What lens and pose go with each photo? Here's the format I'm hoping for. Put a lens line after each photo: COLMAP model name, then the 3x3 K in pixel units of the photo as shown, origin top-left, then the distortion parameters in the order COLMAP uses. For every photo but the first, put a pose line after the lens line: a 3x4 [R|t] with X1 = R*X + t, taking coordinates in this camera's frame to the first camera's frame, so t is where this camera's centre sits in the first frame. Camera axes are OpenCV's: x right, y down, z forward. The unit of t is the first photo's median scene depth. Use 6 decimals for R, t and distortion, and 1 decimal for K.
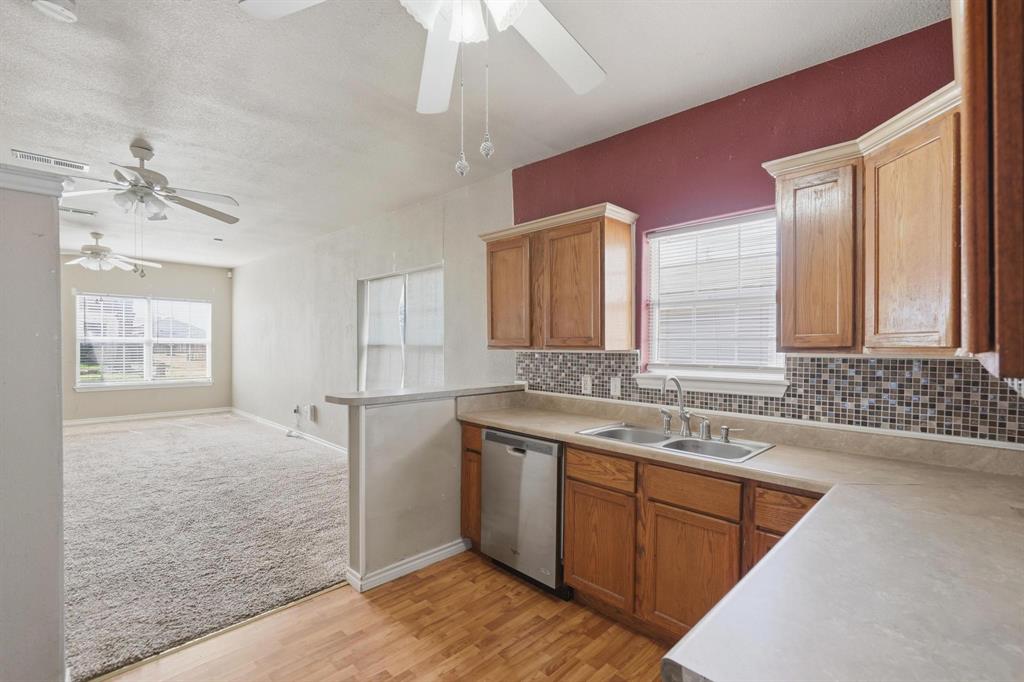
lens RADIAL K [[471.4, 0, 514.6], [0, 471.4, 347.9], [0, 0, 1]] dist [-0.001925, 0.000887]
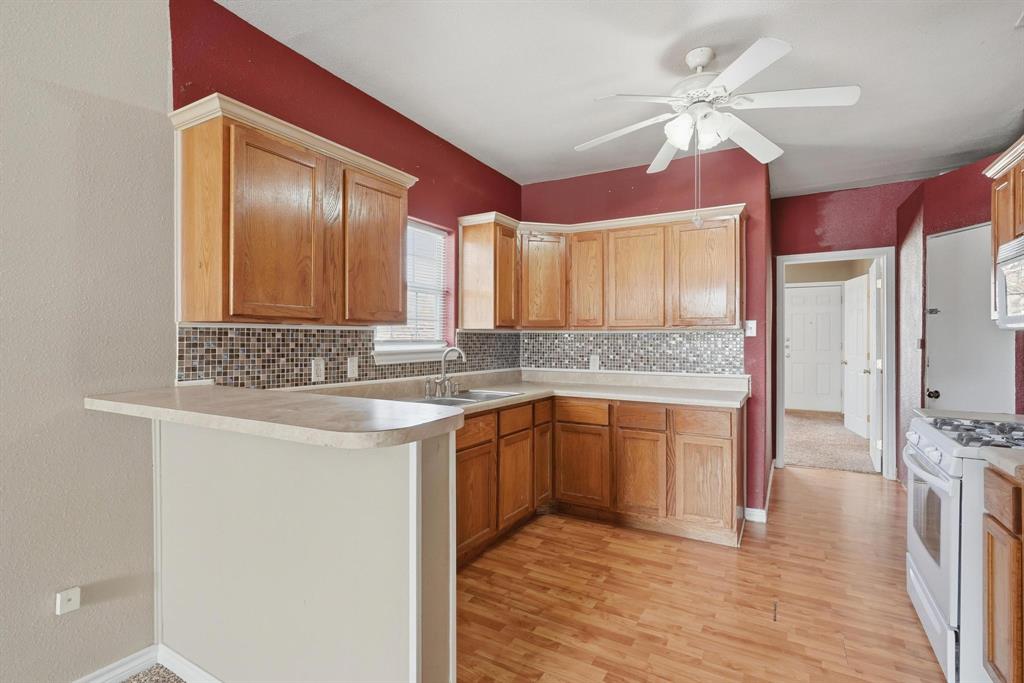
lens RADIAL K [[479.9, 0, 517.9], [0, 479.9, 340.5], [0, 0, 1]] dist [0.003378, 0.000340]
pose [[-0.258833, -0.007376, 0.965894, -0.738167], [0.005260, 0.999945, 0.009045, 0.024773], [-0.965908, 0.007422, -0.258780, 0.930300]]
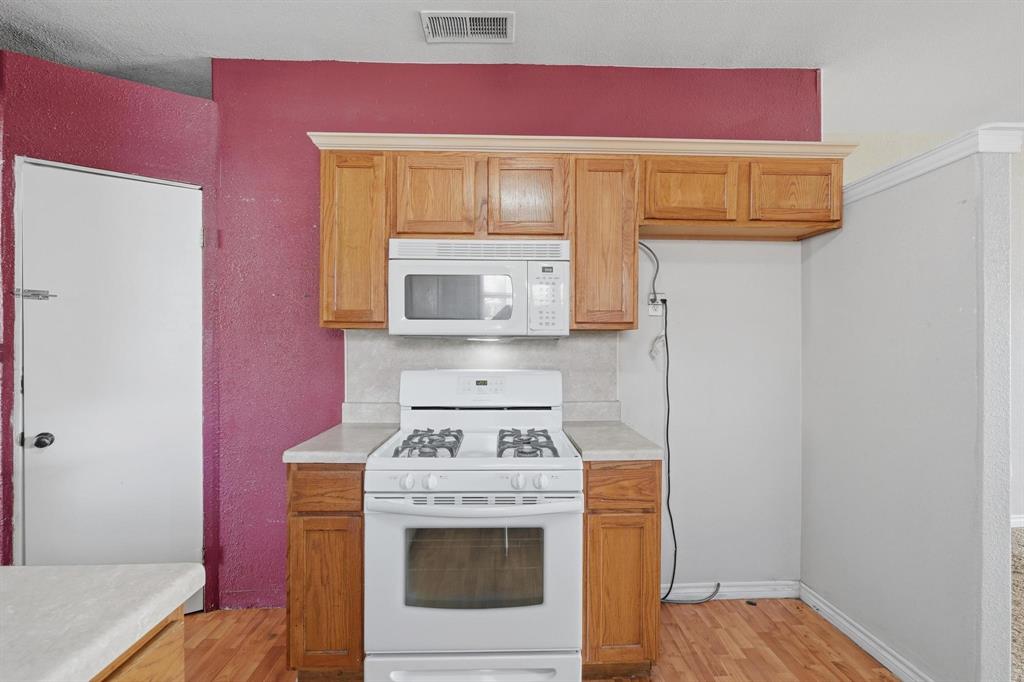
lens RADIAL K [[464.5, 0, 510.8], [0, 464.5, 345.4], [0, 0, 1]] dist [-0.000156, 0.000237]
pose [[-0.688575, 0.000441, -0.725165, 0.148155], [-0.011013, 0.999878, 0.011066, 0.025357], [0.725081, 0.015606, -0.688486, 0.569736]]
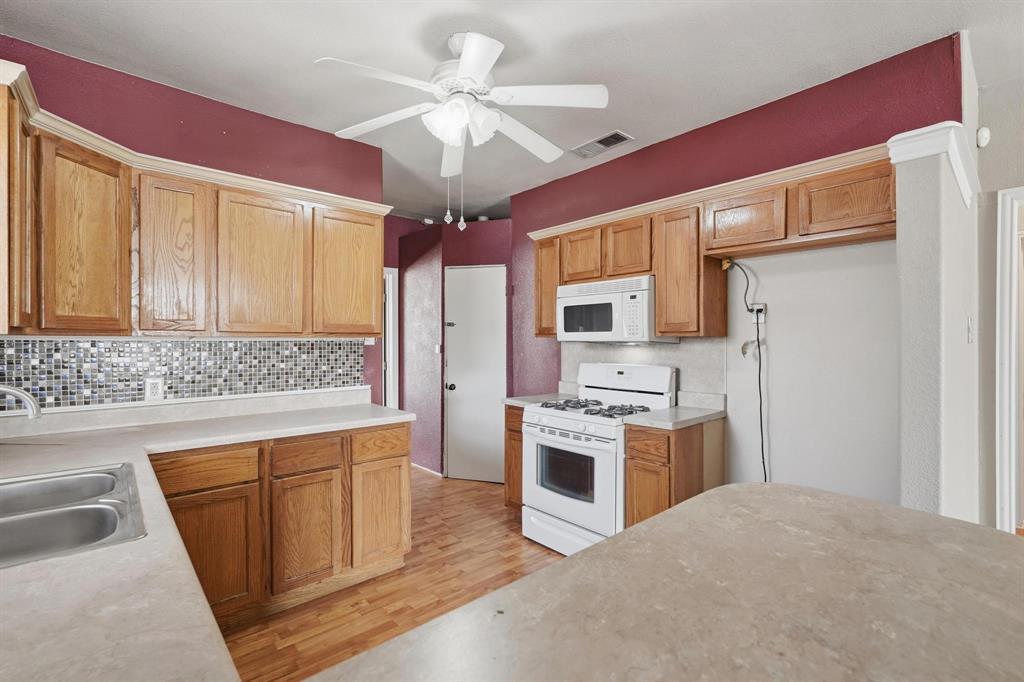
lens RADIAL K [[464.5, 0, 510.8], [0, 464.5, 345.4], [0, 0, 1]] dist [-0.000156, 0.000237]
pose [[-0.997209, -0.003138, 0.074601, -0.173166], [-0.001748, 0.999824, 0.018692, 0.008829], [-0.074647, 0.018509, -0.997038, 1.132110]]
